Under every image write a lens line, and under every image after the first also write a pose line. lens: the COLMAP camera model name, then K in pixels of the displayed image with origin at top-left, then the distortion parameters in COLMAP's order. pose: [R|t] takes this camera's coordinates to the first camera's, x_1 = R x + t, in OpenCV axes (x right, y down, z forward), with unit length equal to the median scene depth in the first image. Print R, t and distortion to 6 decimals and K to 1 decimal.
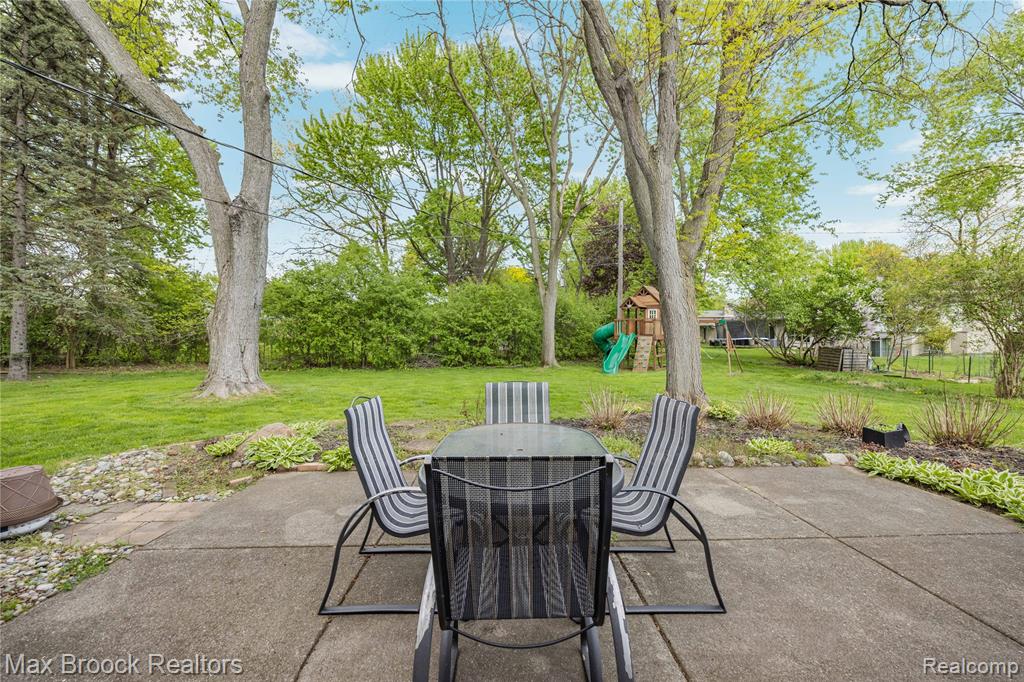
lens RADIAL K [[393.2, 0, 509.4], [0, 393.2, 335.3], [0, 0, 1]] dist [-0.004050, -0.000073]
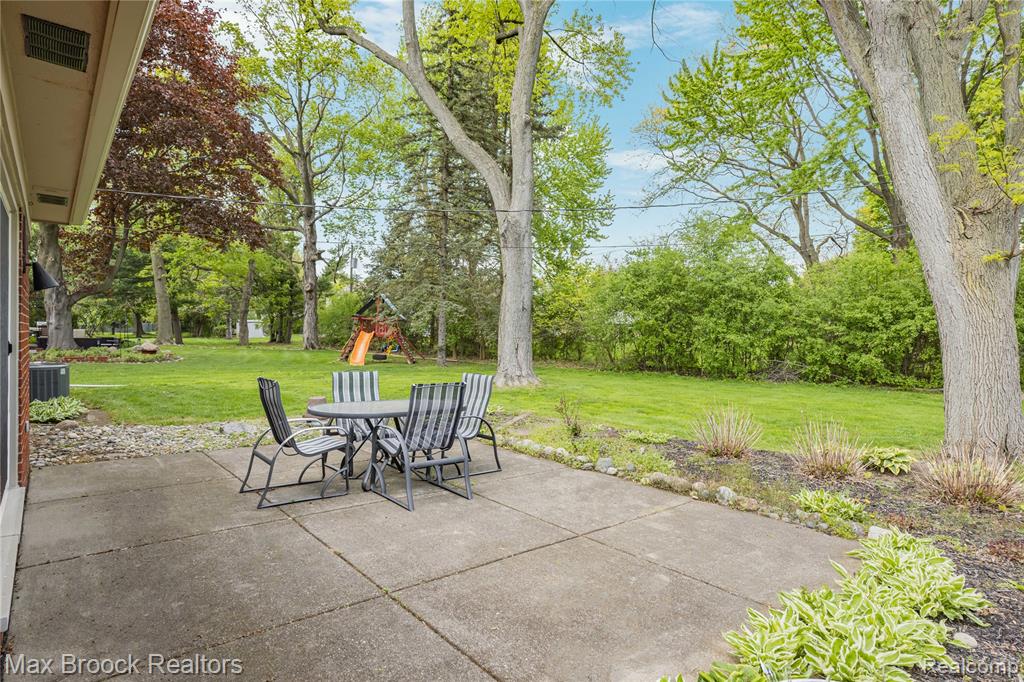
lens RADIAL K [[556.1, 0, 514.2], [0, 556.1, 337.2], [0, 0, 1]] dist [0.003314, -0.003884]
pose [[0.622672, 0.013814, -0.782361, 0.302208], [-0.008107, 0.999904, 0.011203, -0.004885], [0.782441, -0.000634, 0.622725, -0.011358]]
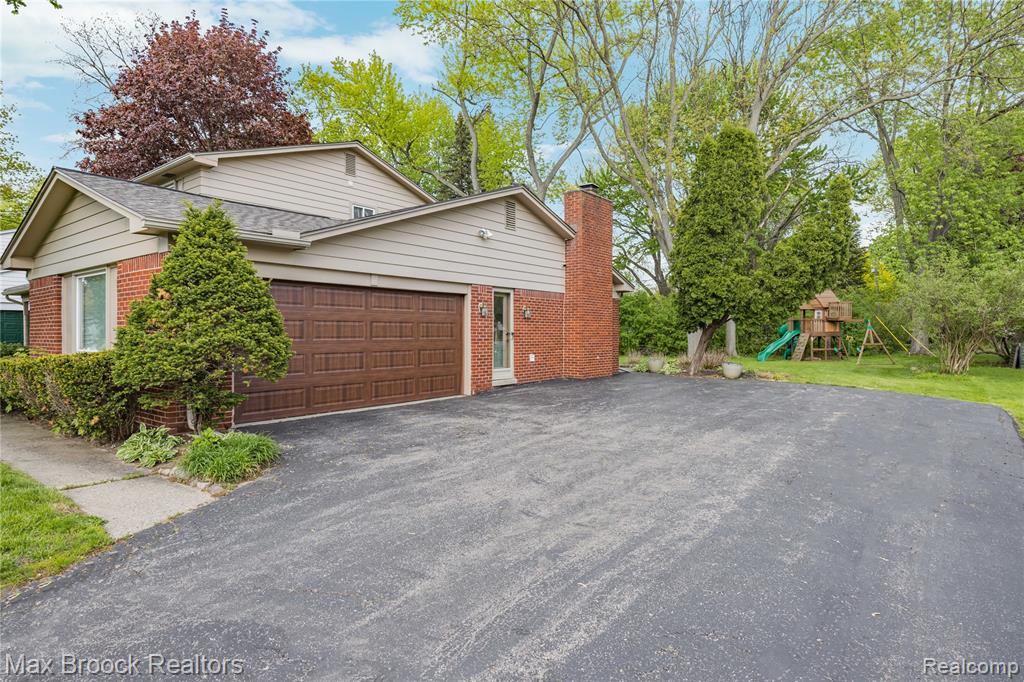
lens RADIAL K [[556.1, 0, 505.1], [0, 556.1, 334.0], [0, 0, 1]] dist [0.003314, -0.003884]
pose [[0.771969, 0.003135, -0.635652, 0.734739], [-0.006292, 0.999977, -0.002709, 0.014537], [0.635629, 0.006091, 0.771971, -0.957672]]
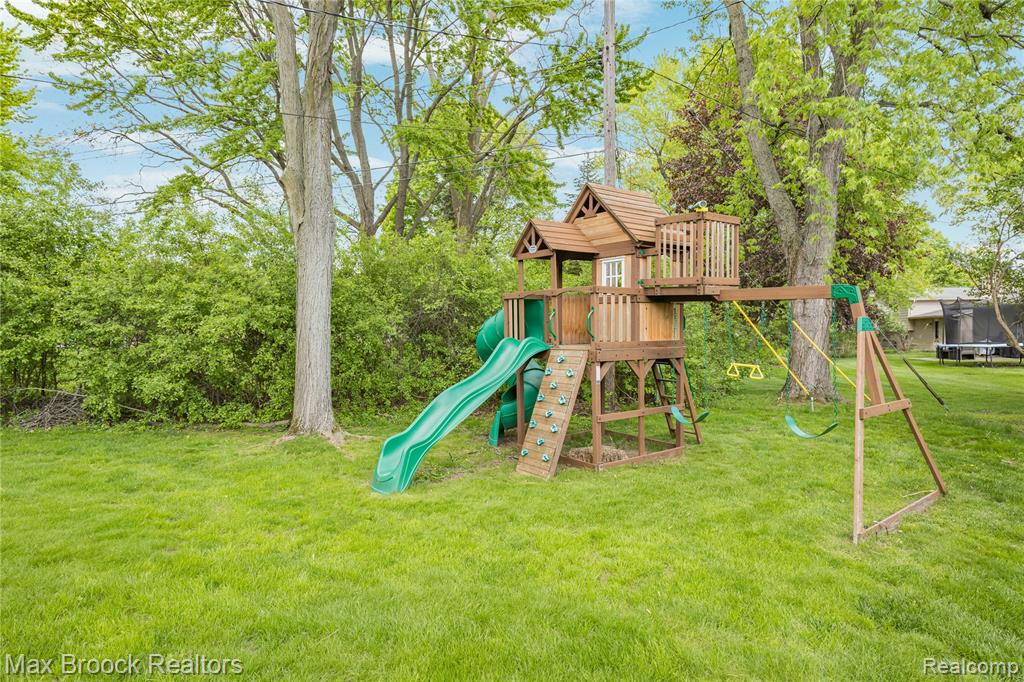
lens RADIAL K [[556.1, 0, 508.3], [0, 556.1, 333.5], [0, 0, 1]] dist [0.003314, -0.003884]
pose [[0.975393, -0.002125, -0.220462, 0.393169], [0.001198, 0.999990, -0.004335, -0.008207], [0.220469, 0.003964, 0.975386, 0.594954]]
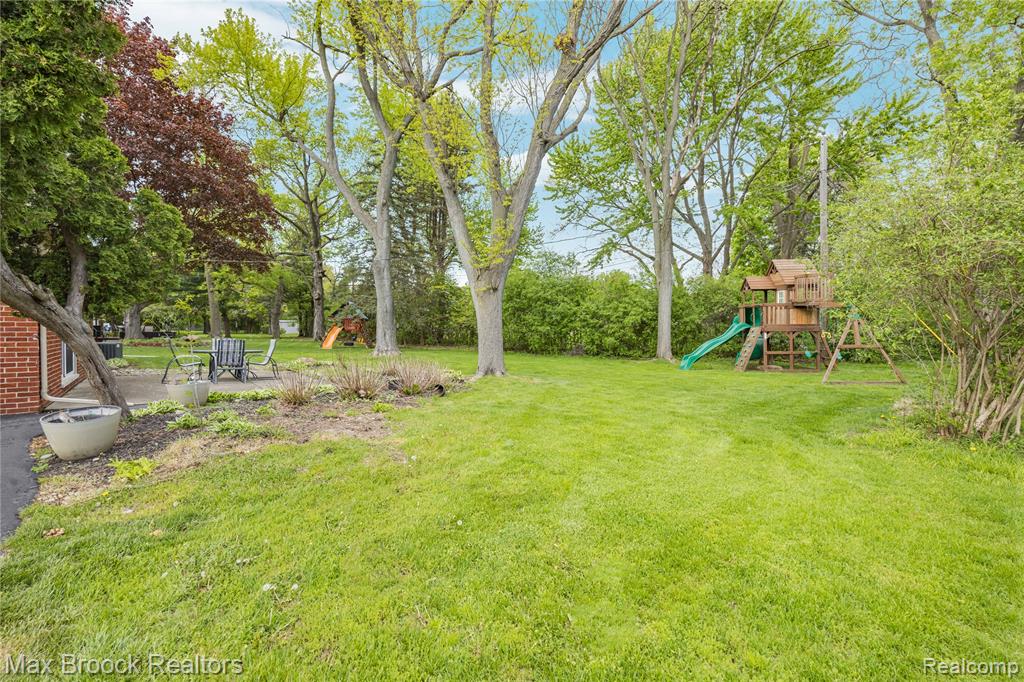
lens RADIAL K [[458.0, 0, 509.9], [0, 458.0, 337.5], [0, 0, 1]] dist [0.008937, 0.000424]
pose [[0.600391, 0.016677, -0.799533, 0.789077], [-0.002519, 0.999817, 0.018964, 0.006483], [0.799703, -0.009371, 0.600323, 0.060010]]
